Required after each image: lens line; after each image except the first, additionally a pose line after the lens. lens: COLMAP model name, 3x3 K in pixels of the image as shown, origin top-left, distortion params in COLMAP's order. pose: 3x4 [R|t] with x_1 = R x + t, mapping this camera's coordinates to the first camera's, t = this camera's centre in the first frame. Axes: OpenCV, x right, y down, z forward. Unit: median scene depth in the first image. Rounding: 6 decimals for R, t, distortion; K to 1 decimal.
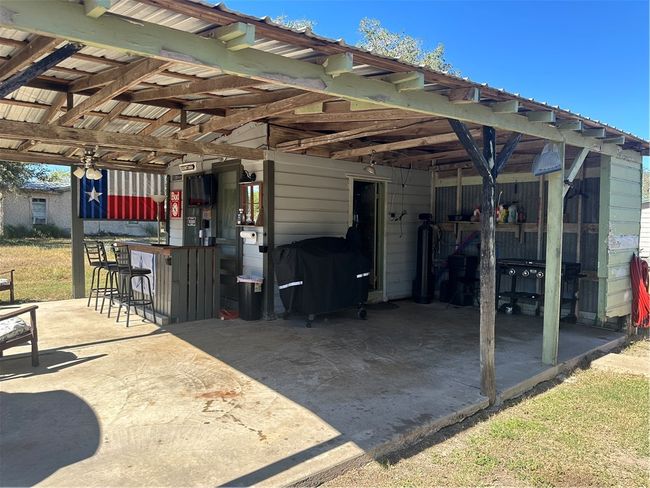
lens RADIAL K [[449.9, 0, 325.0], [0, 449.9, 244.0], [0, 0, 1]] dist [0.002189, 0.000578]
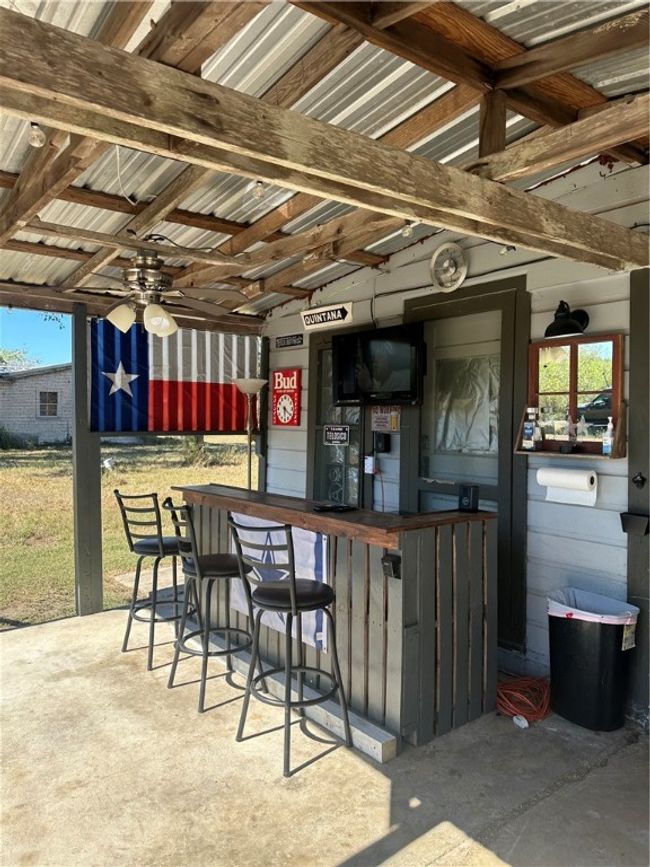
lens RADIAL K [[609.5, 0, 325.0], [0, 609.5, 433.5], [0, 0, 1]] dist [0.081823, -0.000495]
pose [[0.998518, -0.009358, -0.053616, -0.268686], [0.008115, 0.999694, -0.023353, -0.037421], [0.053818, 0.022883, 0.998289, 0.382176]]
